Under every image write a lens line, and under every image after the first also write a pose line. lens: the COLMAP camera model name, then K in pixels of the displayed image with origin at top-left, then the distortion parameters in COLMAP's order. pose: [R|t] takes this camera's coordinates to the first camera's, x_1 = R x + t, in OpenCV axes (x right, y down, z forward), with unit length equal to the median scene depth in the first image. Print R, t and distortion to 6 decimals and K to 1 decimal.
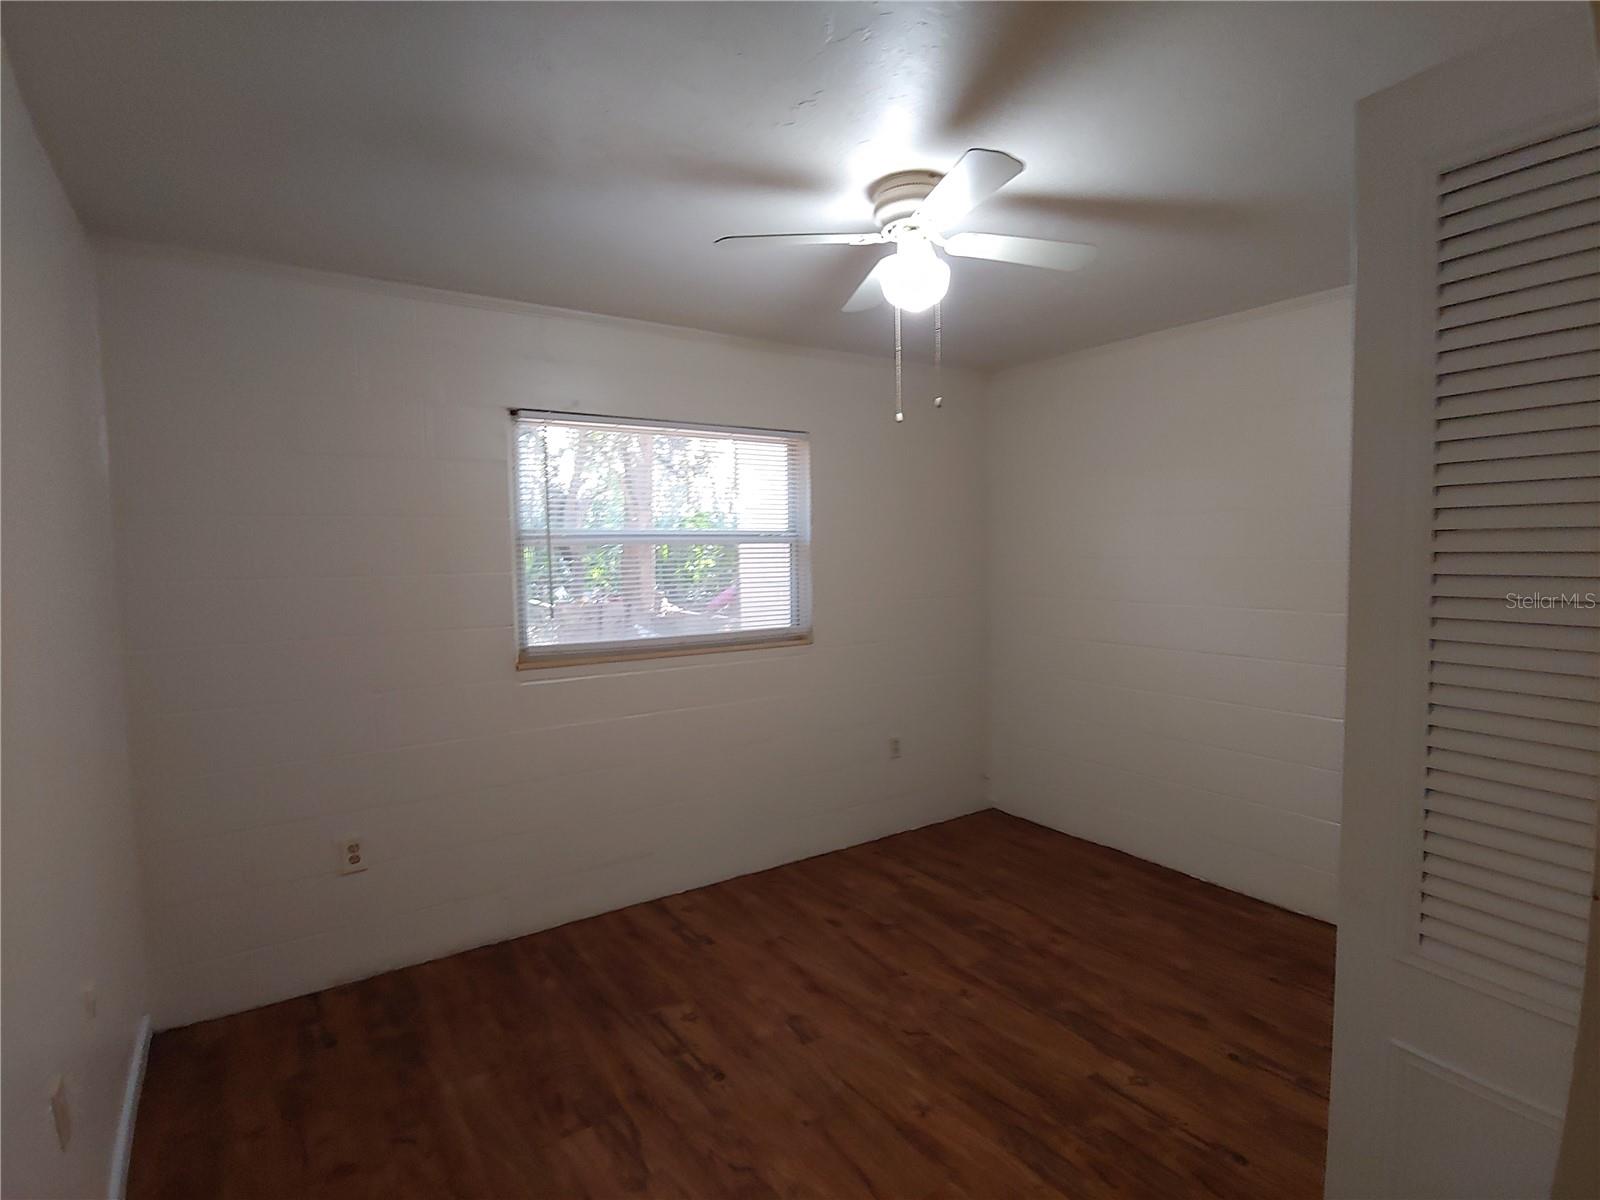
lens RADIAL K [[806.3, 0, 797.4], [0, 806.3, 592.6], [0, 0, 1]] dist [-0.014228, 0.000705]
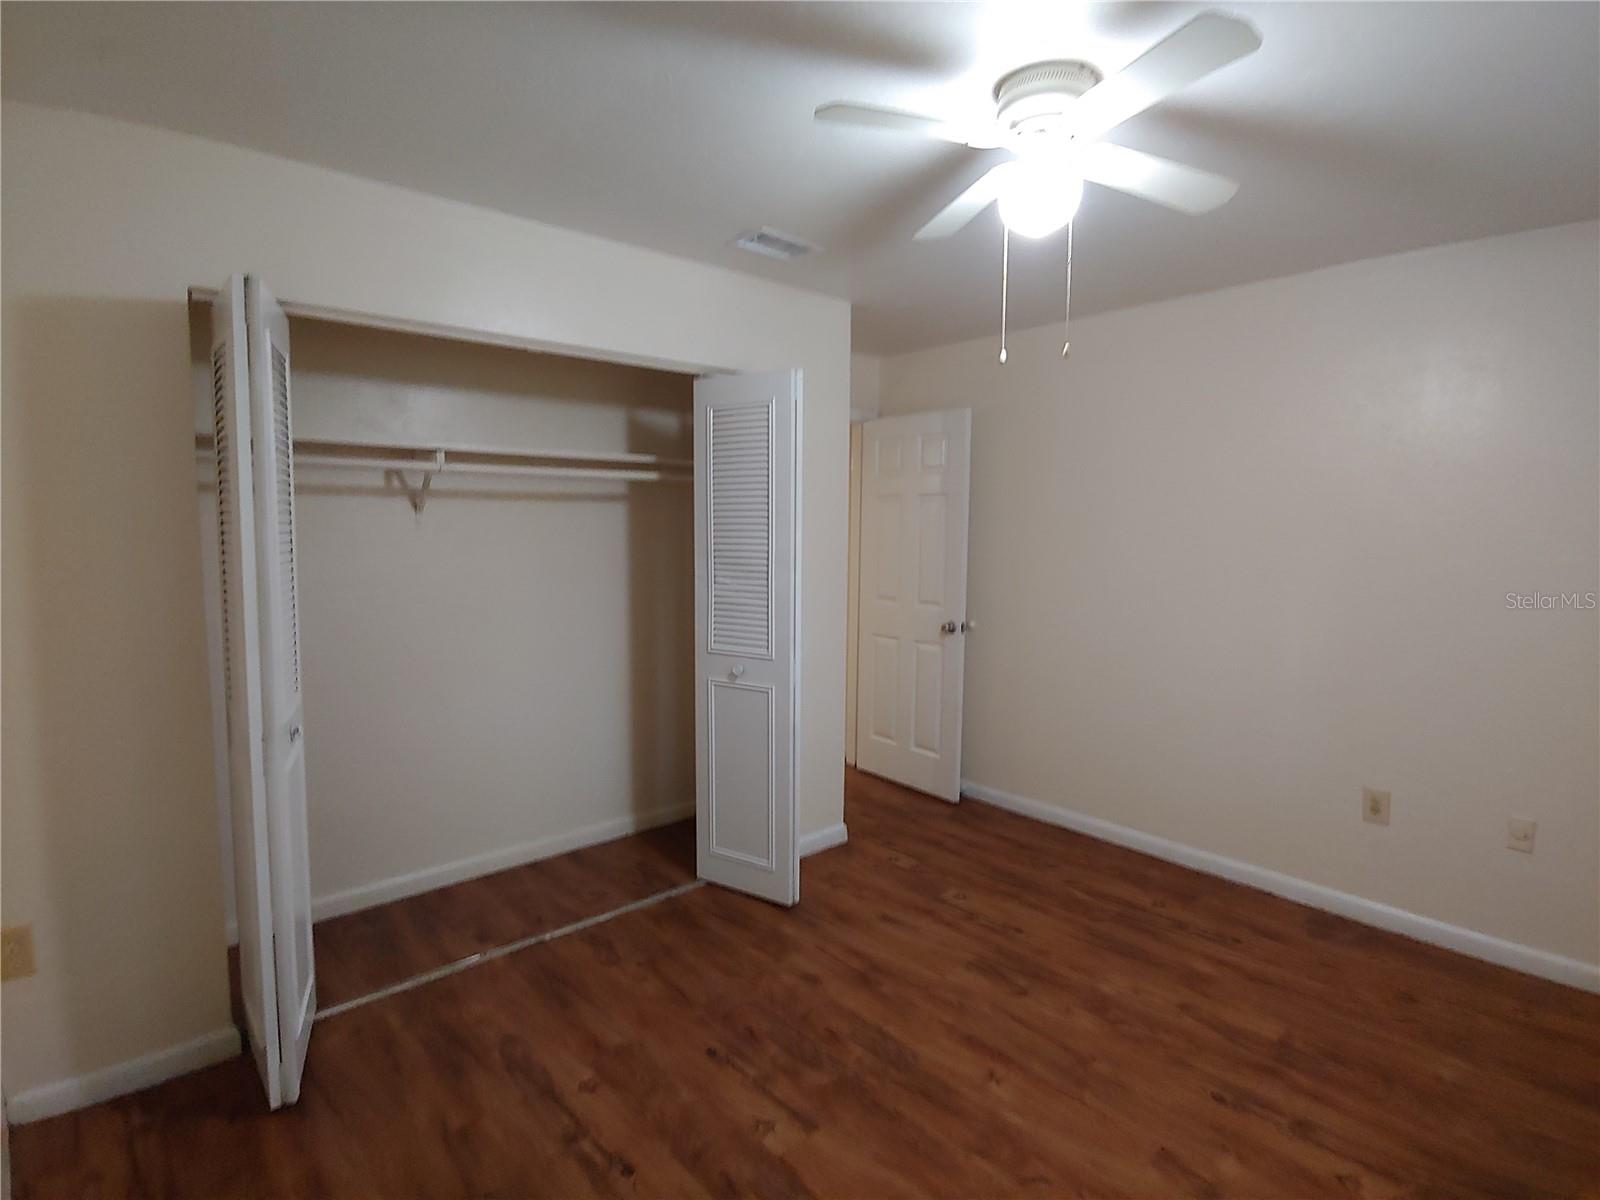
lens RADIAL K [[800.6, 0, 801.6], [0, 800.6, 595.7], [0, 0, 1]] dist [-0.007171, -0.008962]
pose [[-0.991865, 0.017657, -0.126063, 0.483763], [-0.001148, 0.989052, 0.147561, -0.095724], [0.127288, 0.146505, -0.980986, 1.769046]]
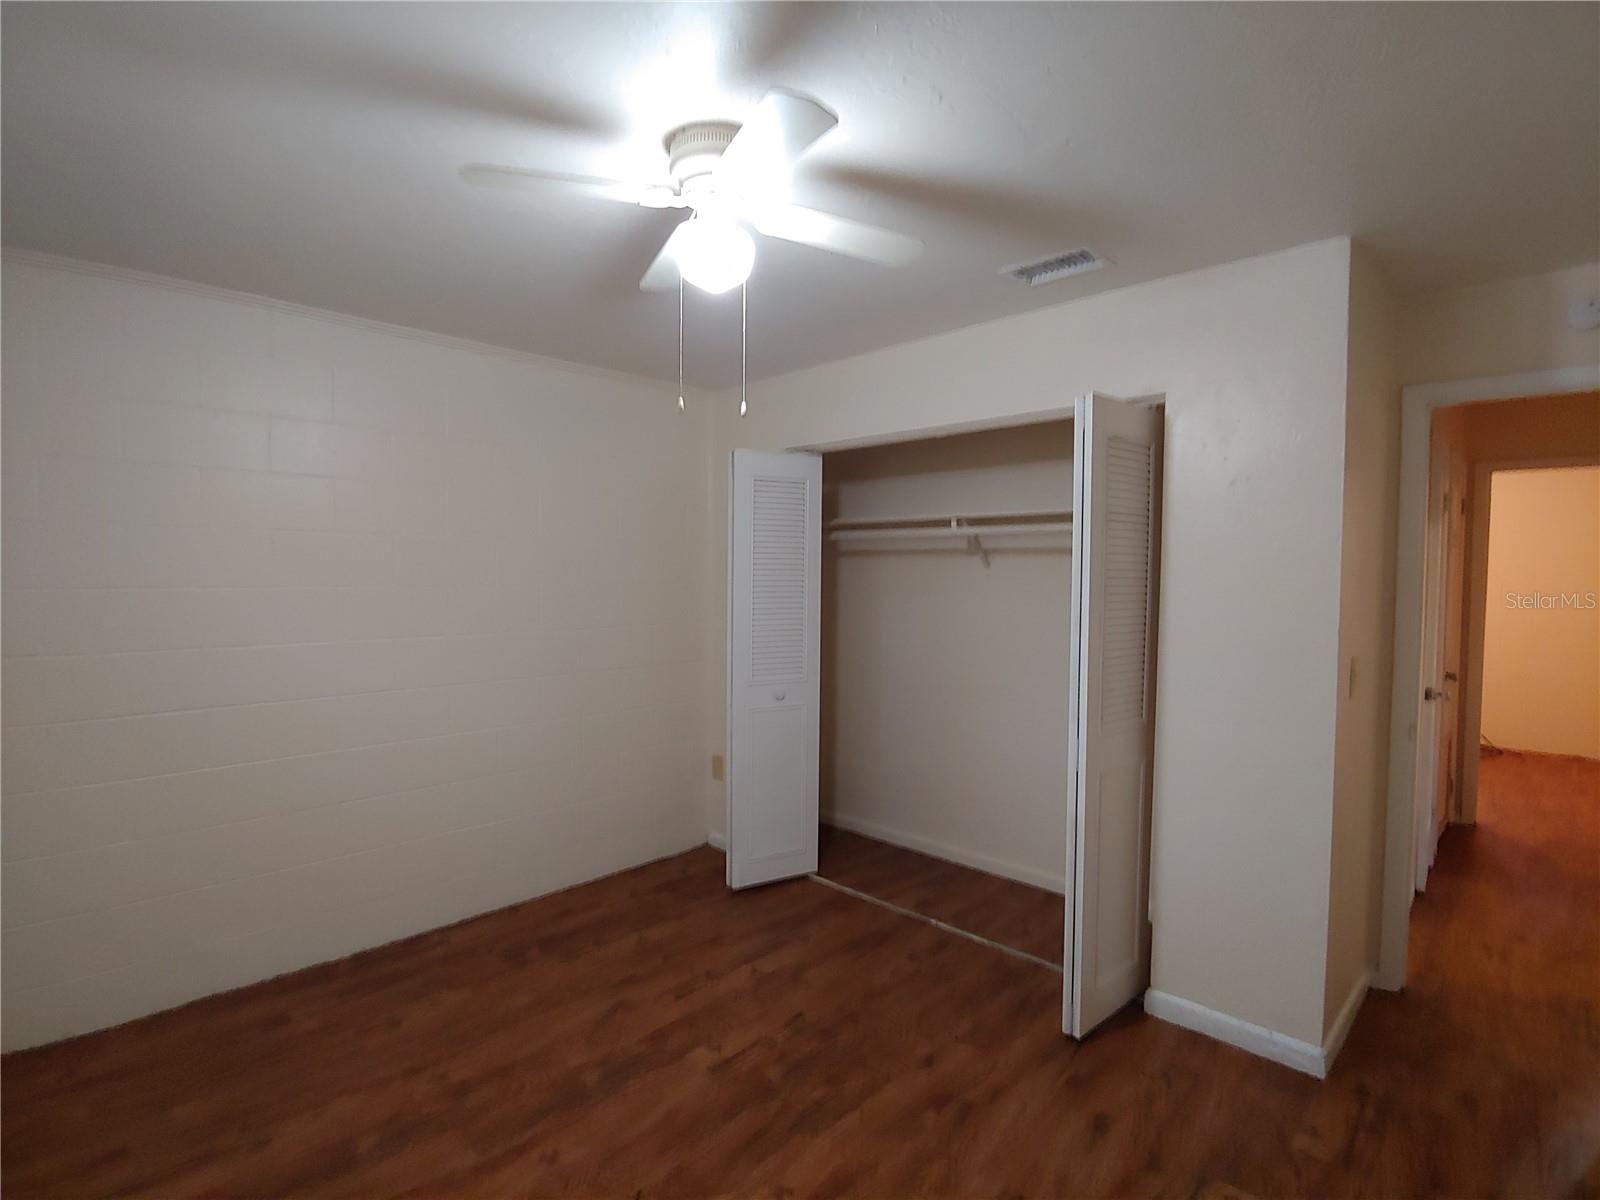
lens RADIAL K [[804.5, 0, 806.7], [0, 804.5, 598.3], [0, 0, 1]] dist [-0.013147, 0.000221]
pose [[-0.203435, -0.022357, 0.978833, -0.675161], [0.056011, 0.997836, 0.034432, -0.047348], [-0.977485, 0.061830, -0.201742, 1.057162]]
